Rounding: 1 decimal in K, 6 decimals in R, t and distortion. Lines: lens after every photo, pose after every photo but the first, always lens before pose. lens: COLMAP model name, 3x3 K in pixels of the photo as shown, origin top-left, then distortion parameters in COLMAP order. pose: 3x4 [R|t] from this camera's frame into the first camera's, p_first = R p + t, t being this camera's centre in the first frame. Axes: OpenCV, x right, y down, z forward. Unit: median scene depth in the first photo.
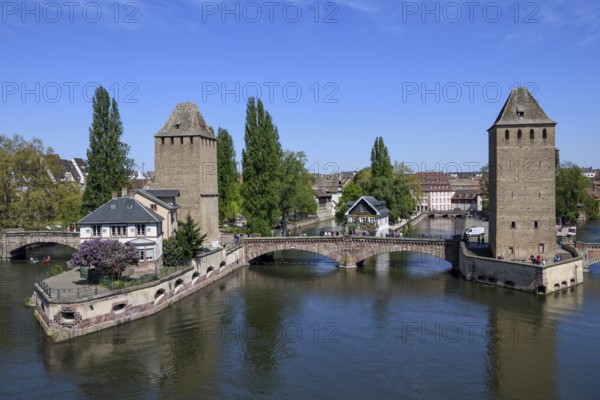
lens RADIAL K [[597.0, 0, 300.0], [0, 597.0, 200.0], [0, 0, 1]] dist [-0.012824, 0.002396]
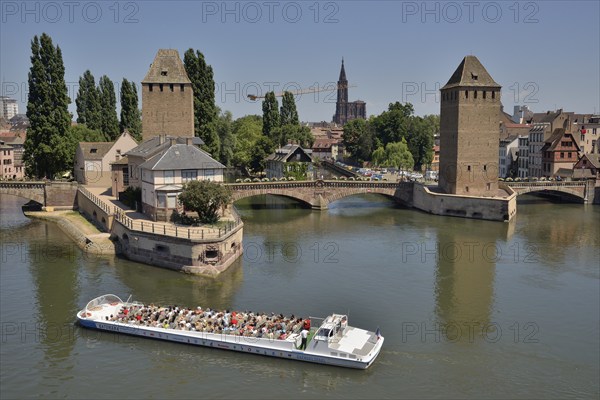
lens RADIAL K [[597.0, 0, 300.0], [0, 597.0, 200.0], [0, 0, 1]] dist [-0.012824, 0.002396]
pose [[0.935530, -0.028681, 0.352080, -0.404307], [-0.000702, 0.996546, 0.083044, 0.004793], [-0.353246, -0.077937, 0.932279, -0.034029]]
